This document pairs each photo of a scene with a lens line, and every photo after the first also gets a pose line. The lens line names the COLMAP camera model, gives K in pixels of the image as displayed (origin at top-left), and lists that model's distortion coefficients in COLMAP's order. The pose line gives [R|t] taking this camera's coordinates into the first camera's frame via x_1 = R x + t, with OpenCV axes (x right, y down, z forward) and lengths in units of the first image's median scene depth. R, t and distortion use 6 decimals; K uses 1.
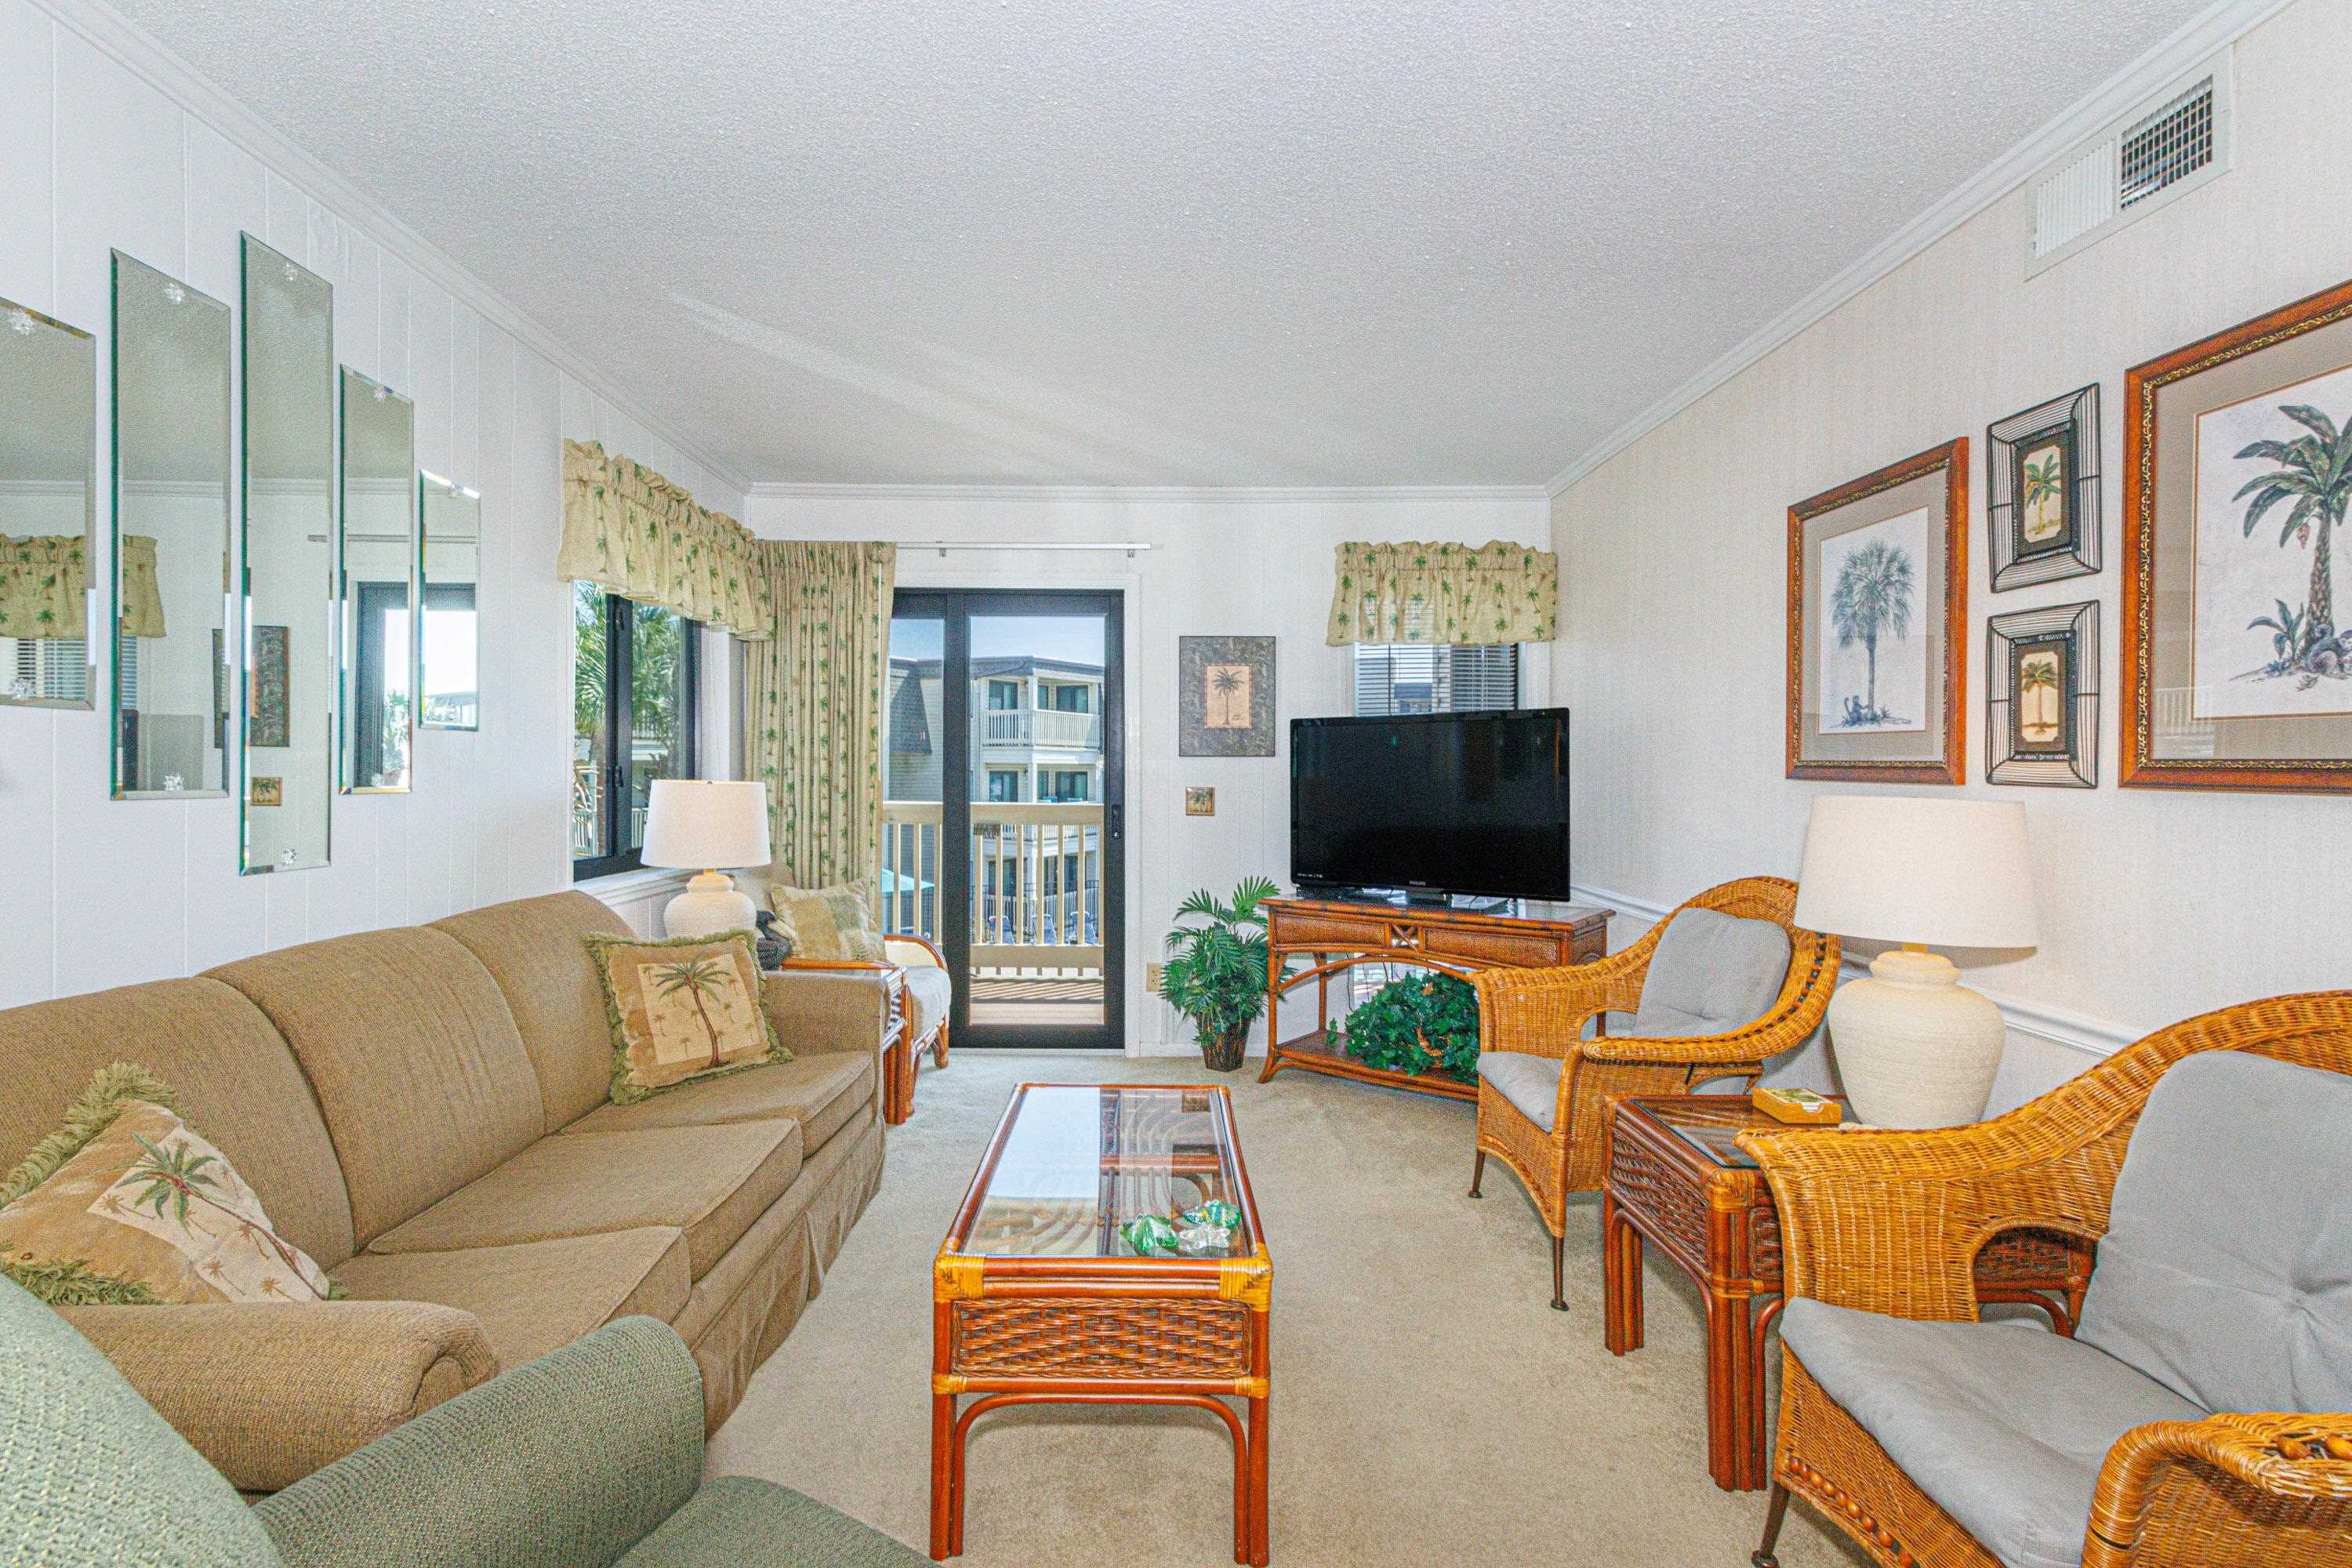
lens RADIAL K [[1088.3, 0, 1161.6], [0, 1088.3, 772.8], [0, 0, 1]] dist [0.003408, 0.001276]
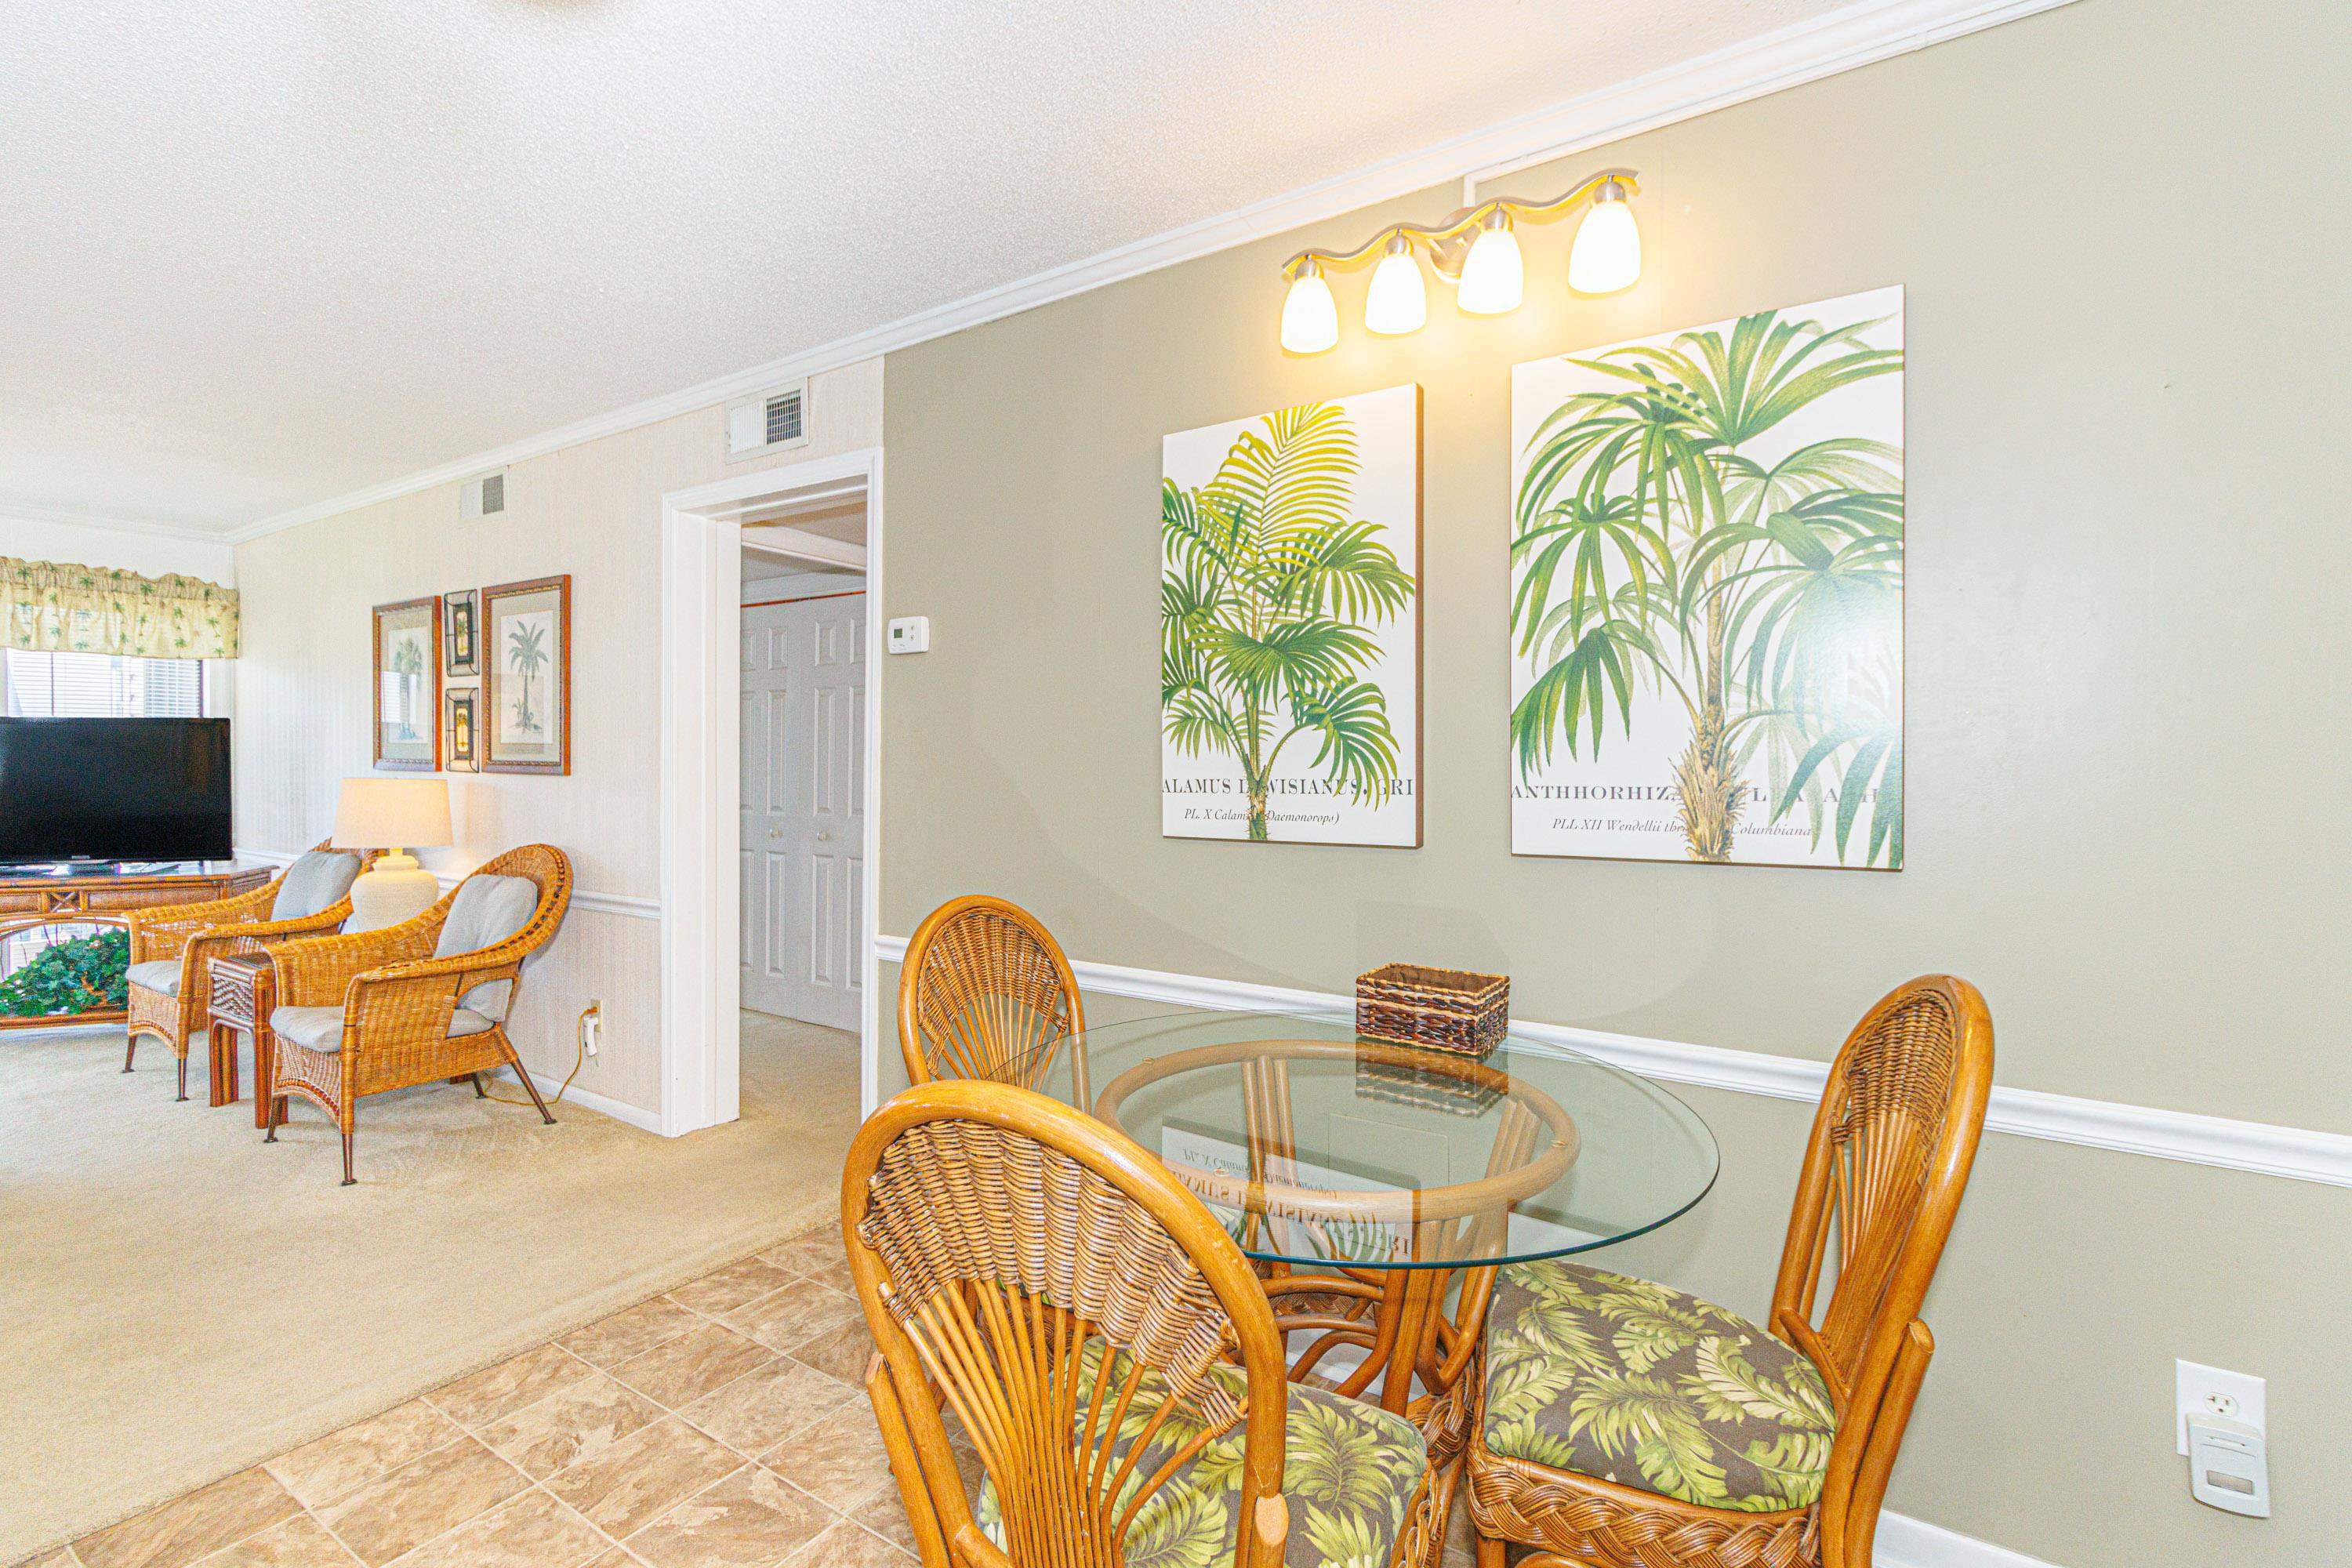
lens RADIAL K [[1096.7, 0, 1159.2], [0, 1096.7, 774.7], [0, 0, 1]] dist [0.005892, 0.000994]
pose [[0.568410, -0.008825, 0.822698, -0.111601], [0.000291, 0.999945, 0.010526, -0.003257], [-0.822745, -0.005744, 0.568381, -0.829009]]
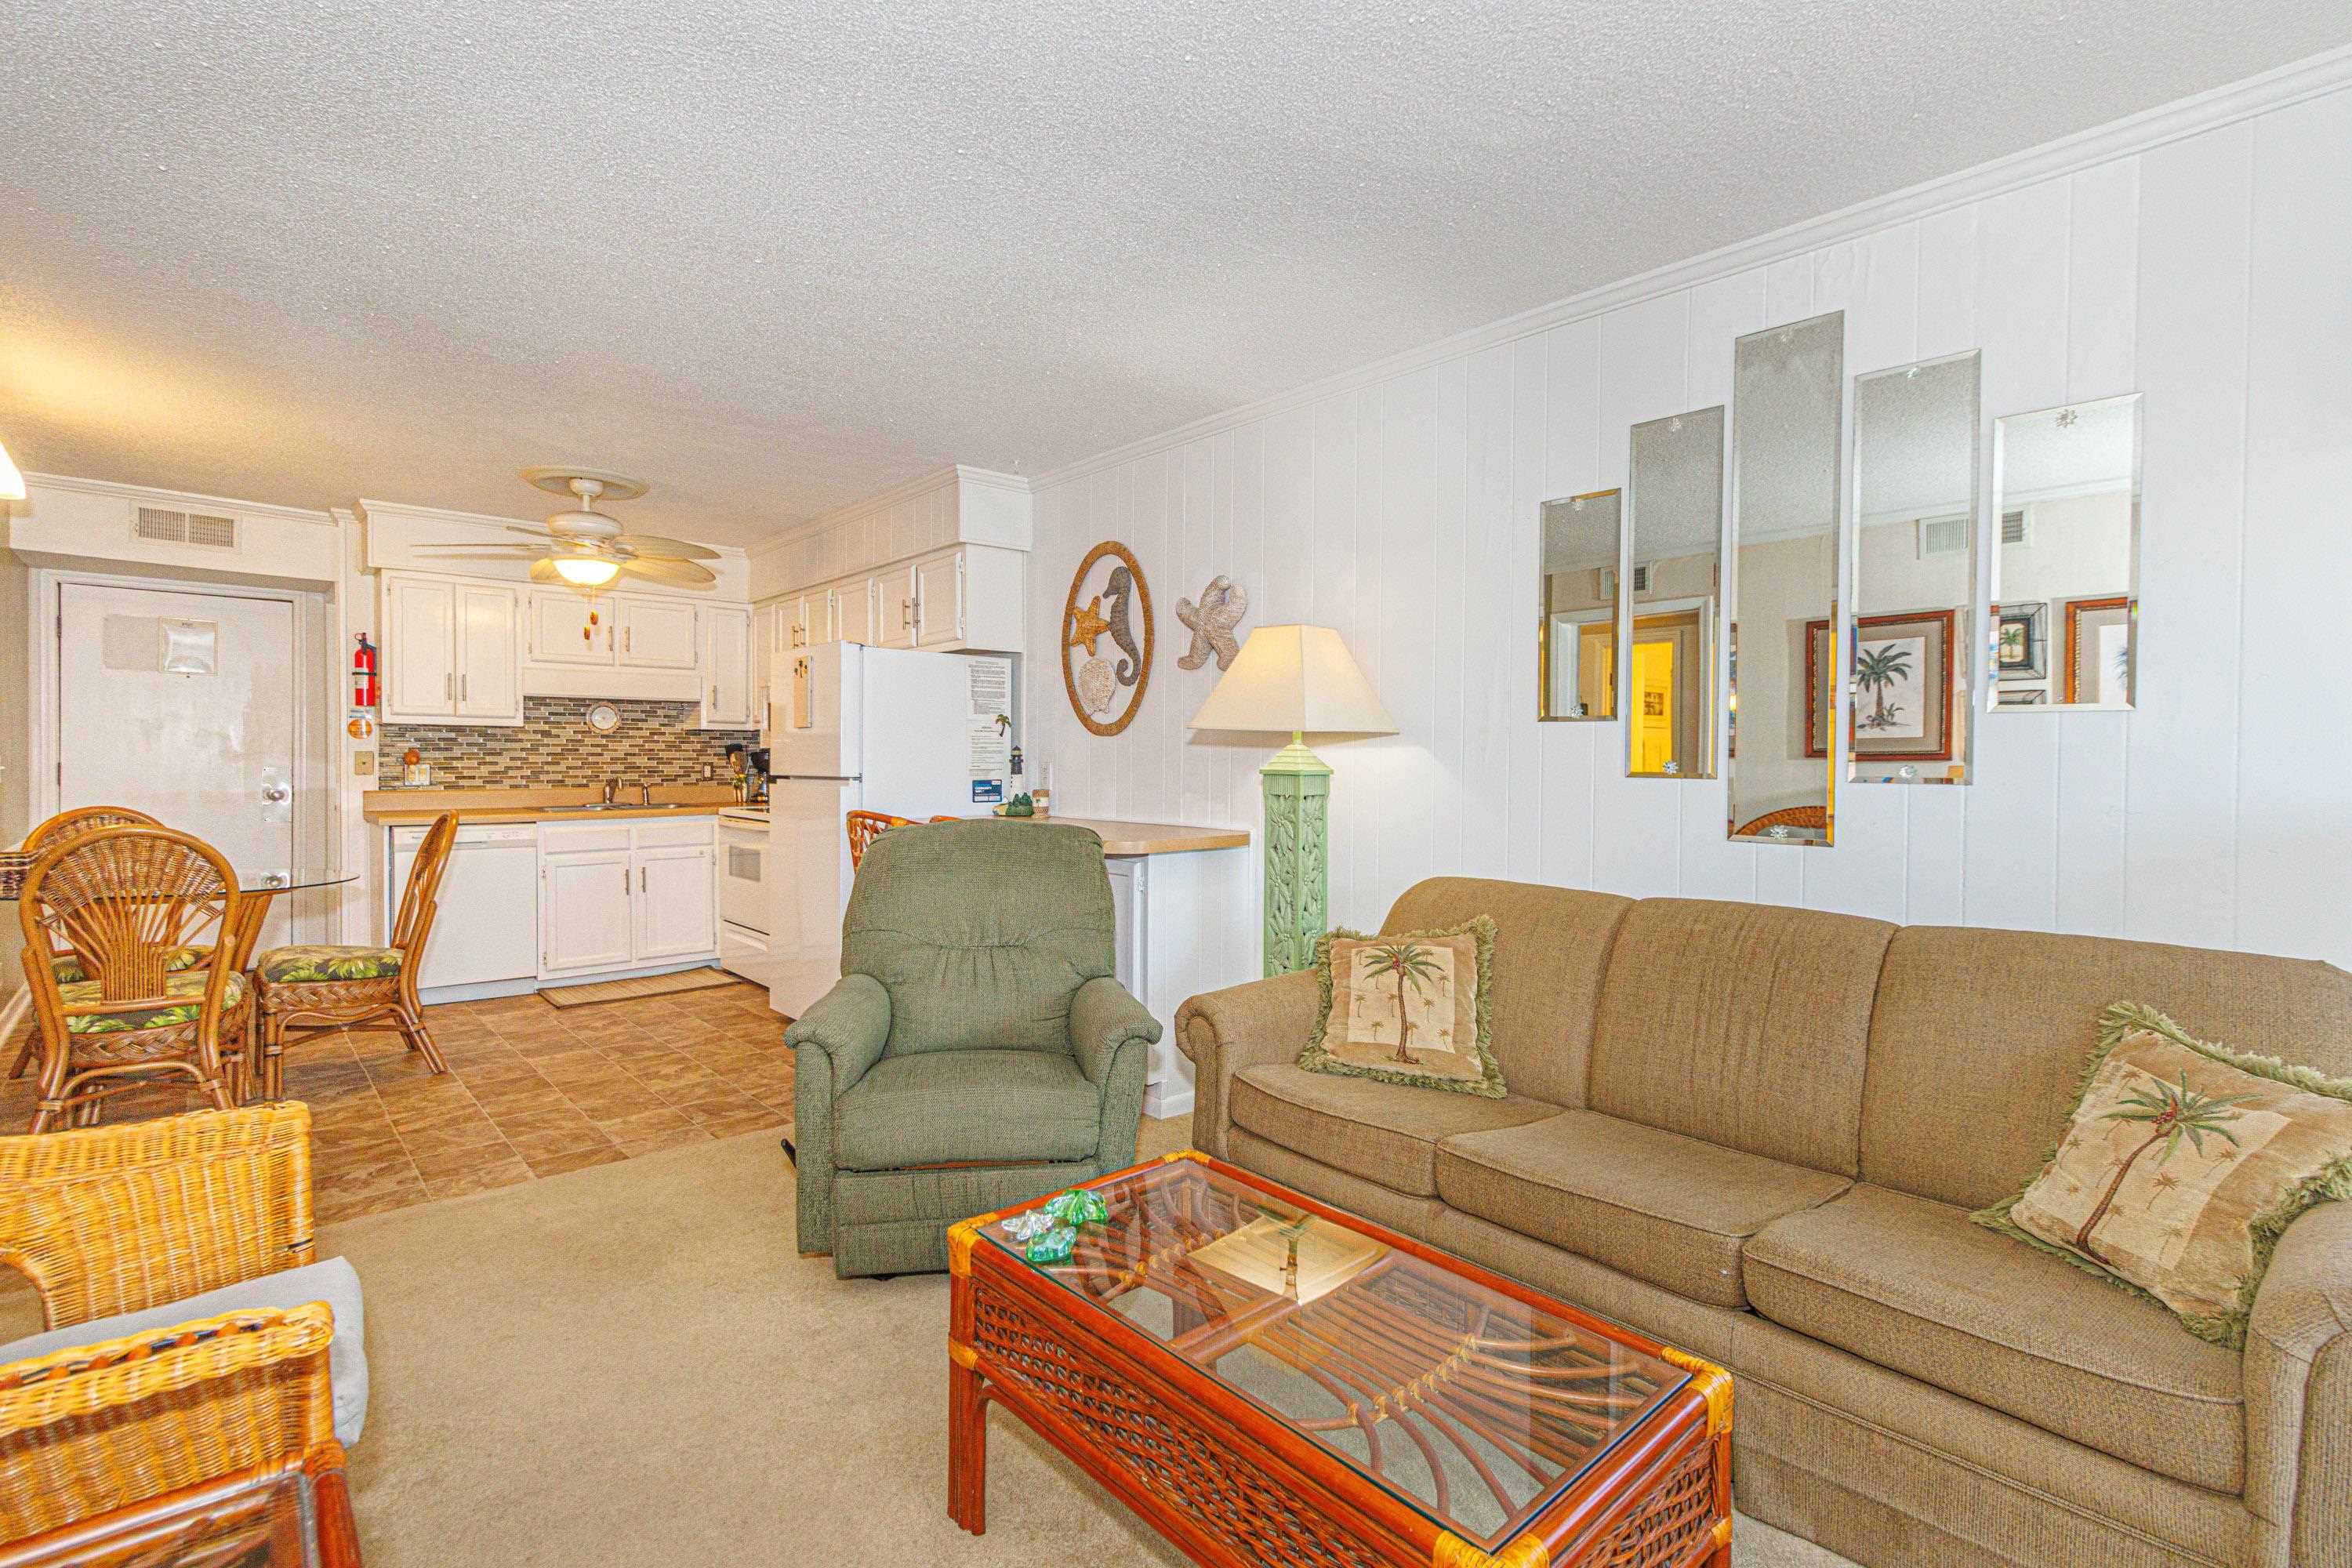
lens RADIAL K [[1096.7, 0, 1159.2], [0, 1096.7, 774.7], [0, 0, 1]] dist [0.005892, 0.000994]
pose [[-0.757790, -0.003176, -0.652491, 0.318065], [-0.015626, 0.999790, 0.013281, 0.004929], [0.652312, 0.020260, -0.757680, 0.971001]]
